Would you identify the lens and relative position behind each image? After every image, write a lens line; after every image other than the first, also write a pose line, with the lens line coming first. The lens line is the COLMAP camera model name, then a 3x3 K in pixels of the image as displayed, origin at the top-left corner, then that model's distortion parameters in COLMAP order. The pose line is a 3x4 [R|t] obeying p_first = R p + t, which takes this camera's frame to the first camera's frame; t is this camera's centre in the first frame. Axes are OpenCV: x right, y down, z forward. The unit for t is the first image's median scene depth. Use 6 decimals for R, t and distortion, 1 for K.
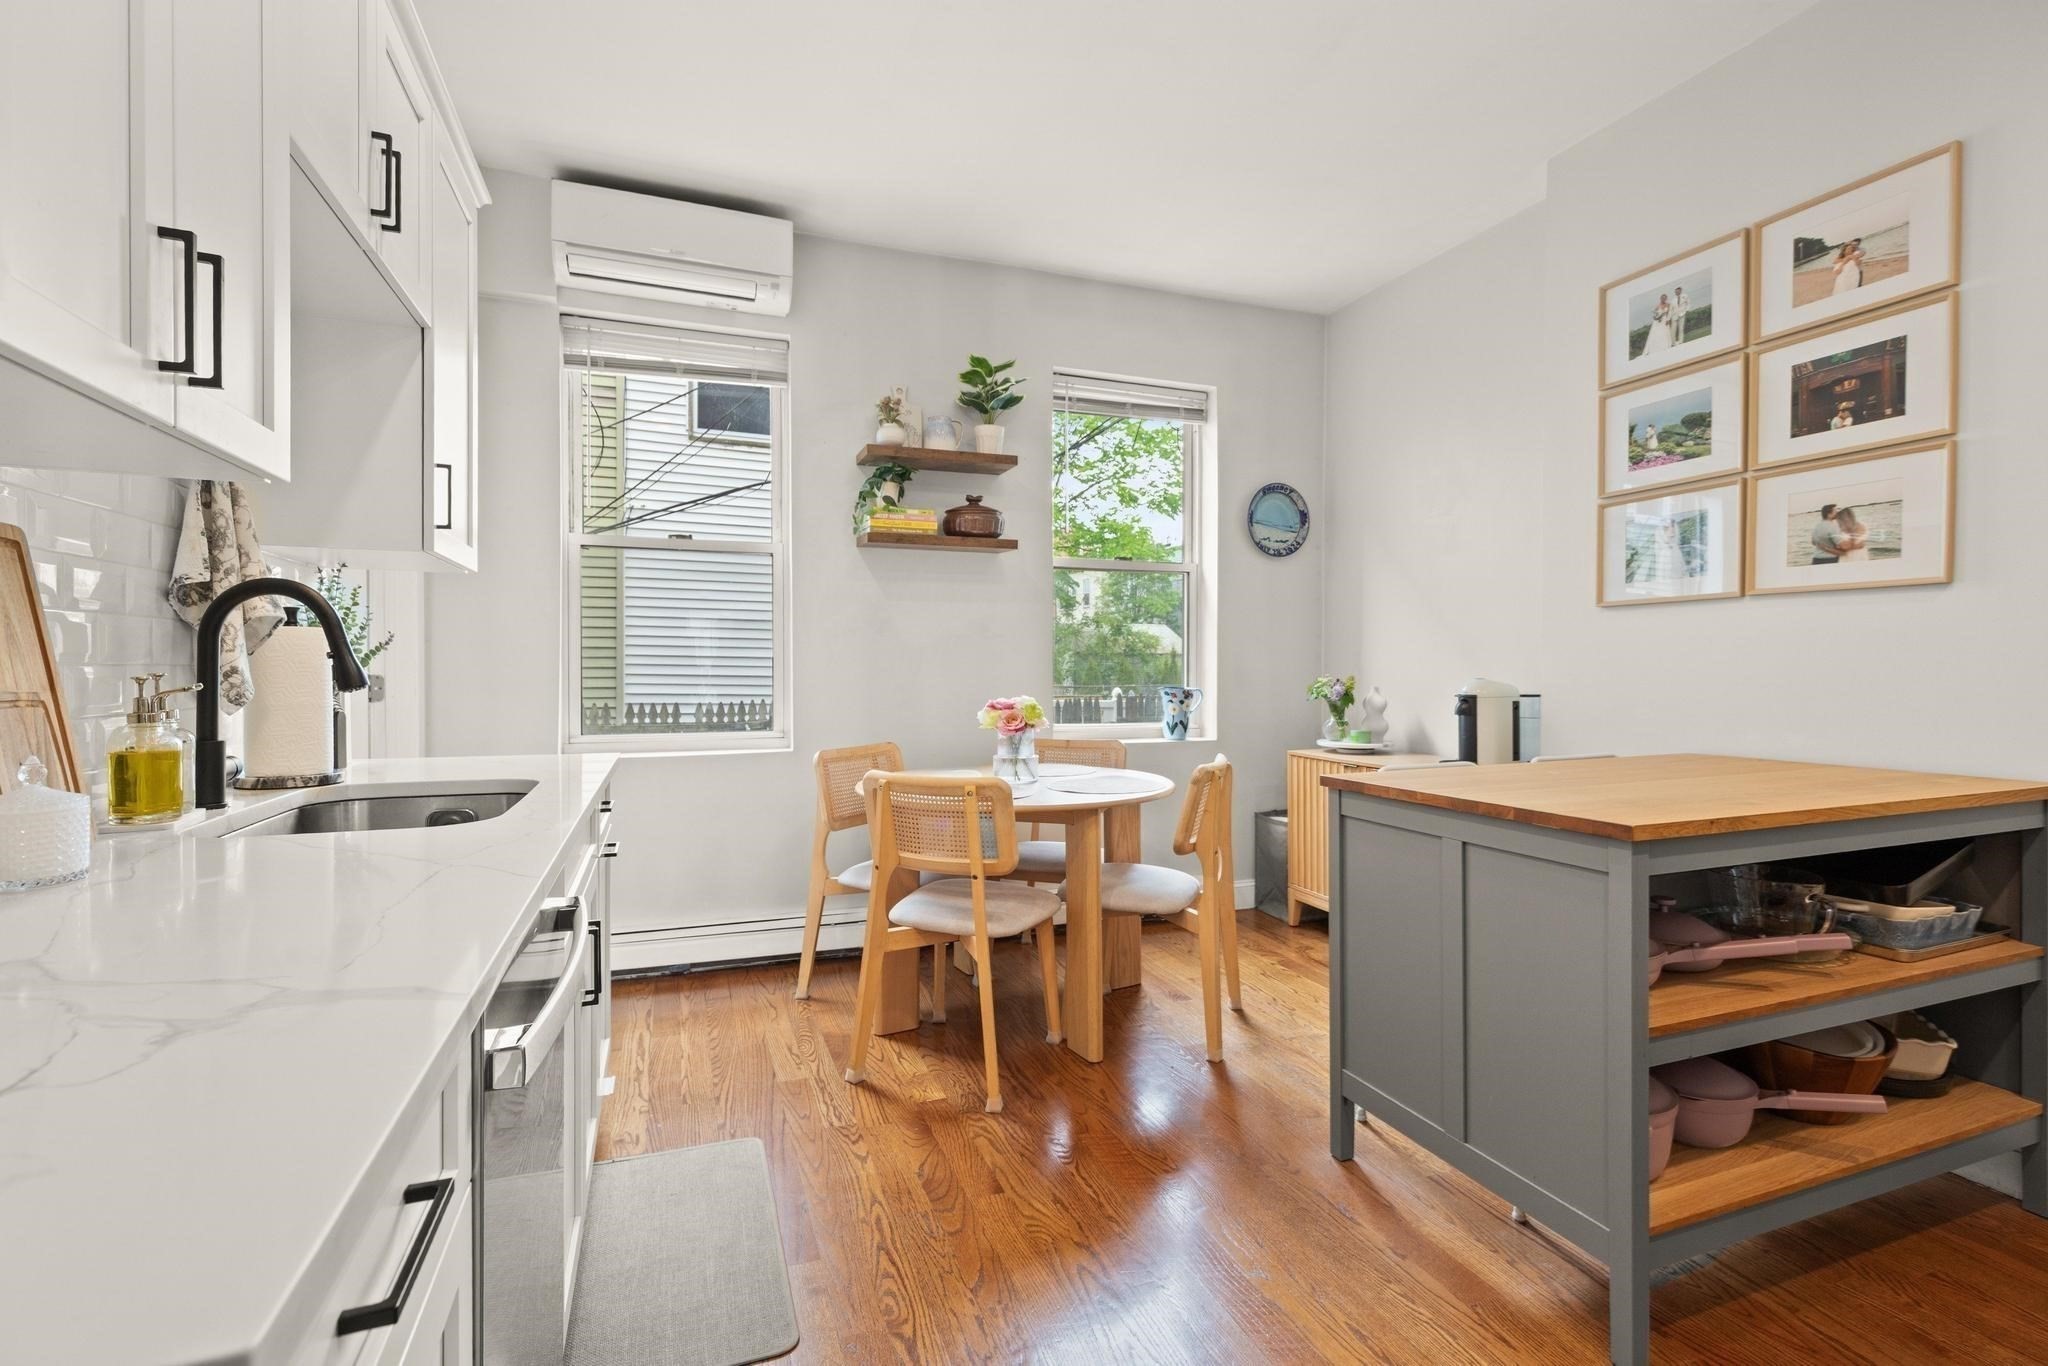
lens RADIAL K [[904.7, 0, 1043.6], [0, 904.7, 696.4], [0, 0, 1]] dist [0.002616, 0.000232]
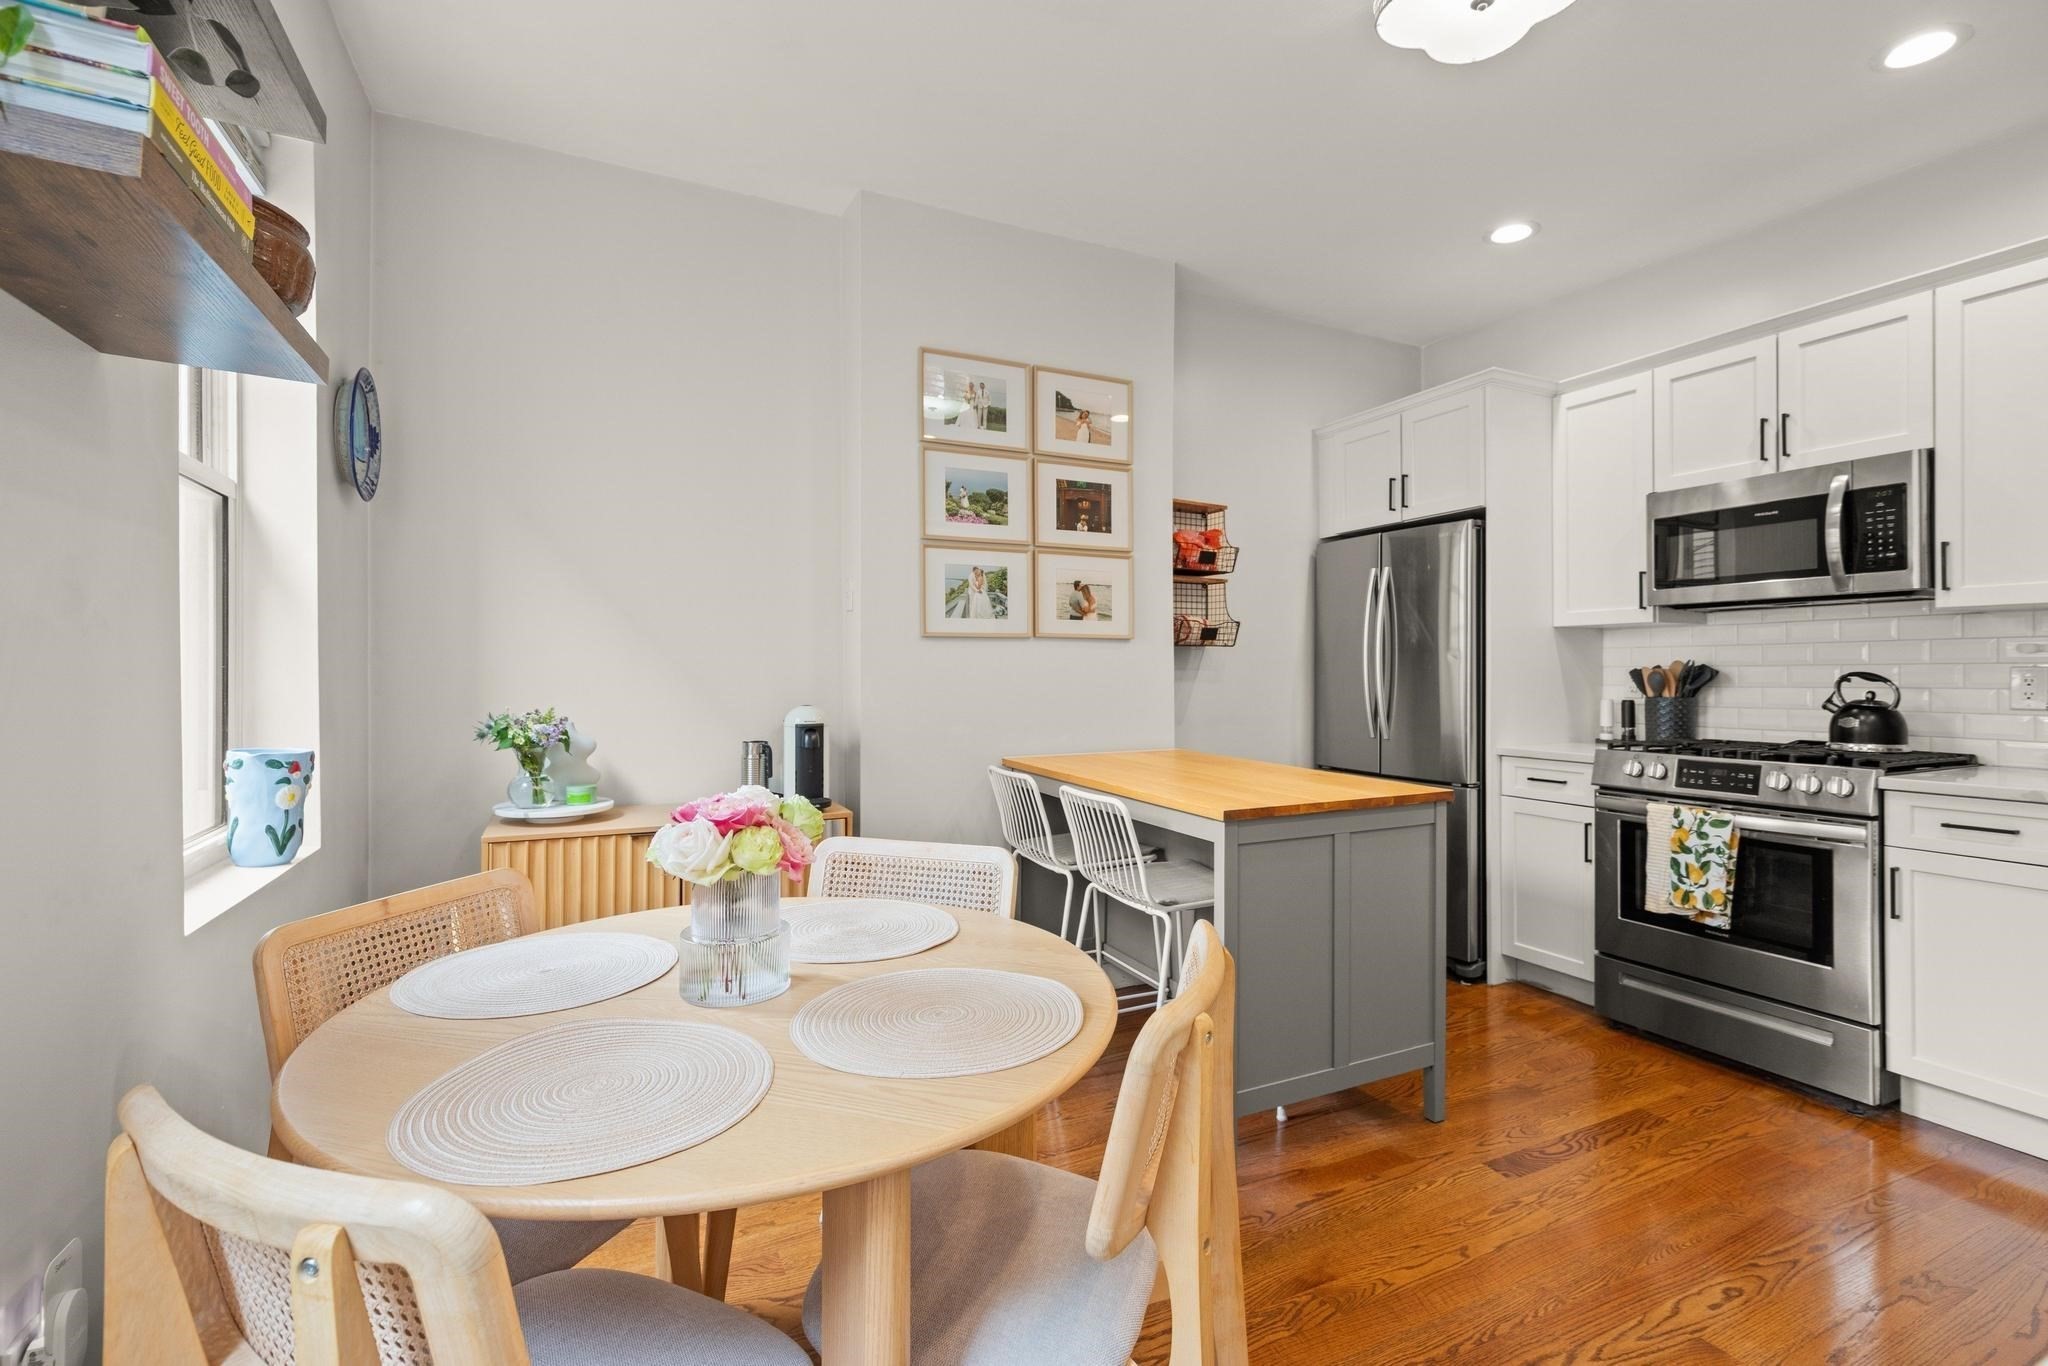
lens RADIAL K [[917.9, 0, 1027.8], [0, 917.9, 669.8], [0, 0, 1]] dist [0.003786, -0.000170]
pose [[-0.071703, -0.008054, 0.997393, -0.597377], [0.029620, 0.999509, 0.010200, -0.078078], [-0.996986, 0.030275, -0.071429, 1.125917]]
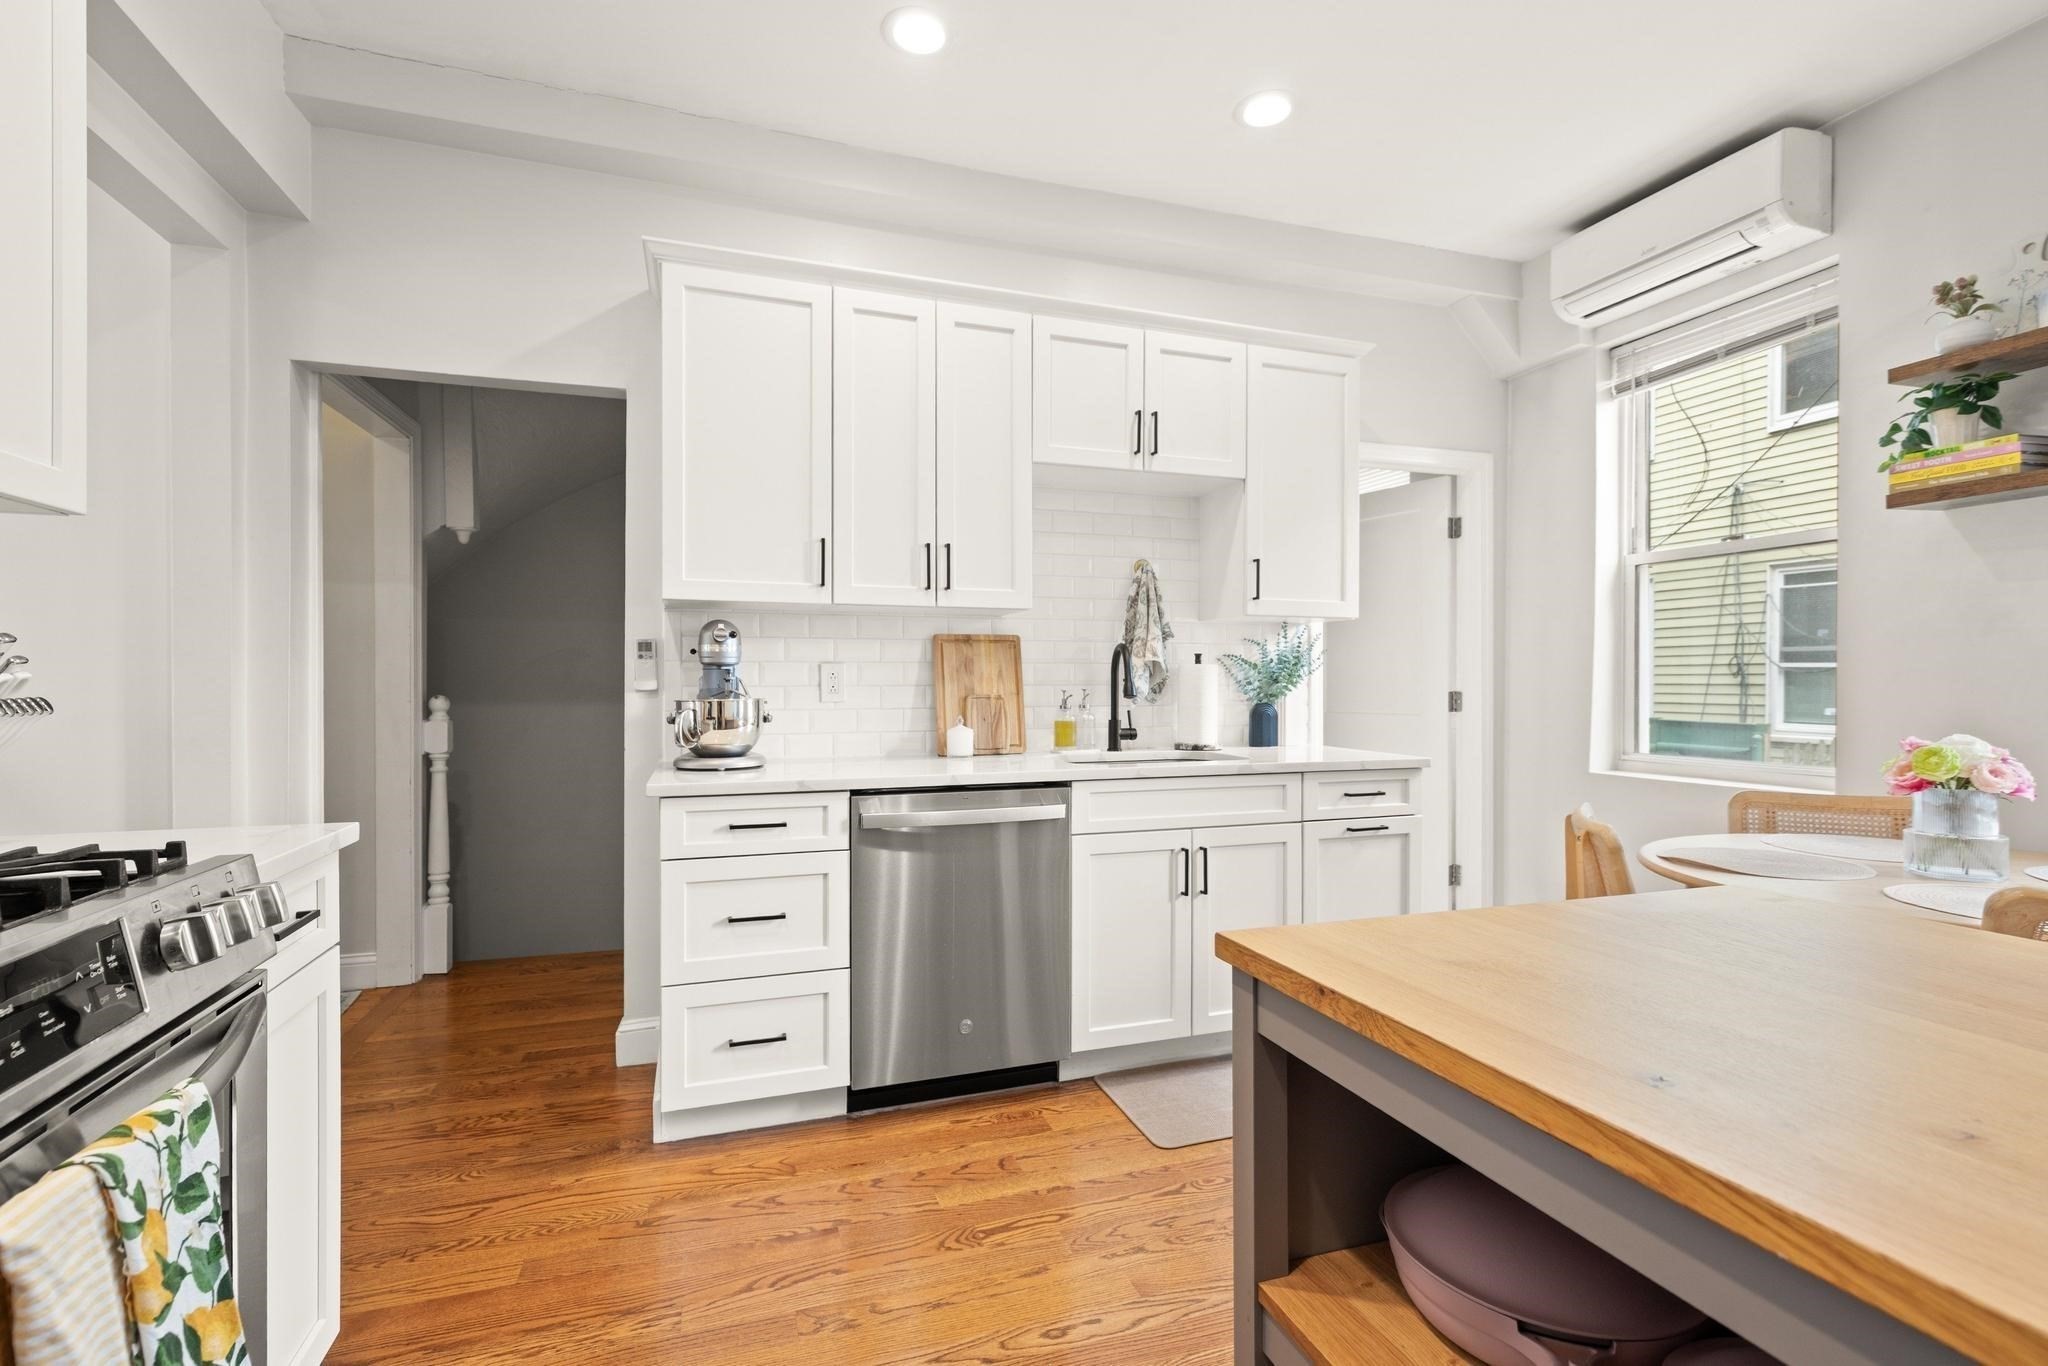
lens RADIAL K [[958.2, 0, 1029.7], [0, 958.2, 694.3], [0, 0, 1]] dist [0.000528, 0.000024]
pose [[-0.047655, 0.007953, -0.998832, 0.803081], [-0.026045, 0.999618, 0.009202, -0.023160], [0.998524, 0.026453, -0.047429, 0.519620]]
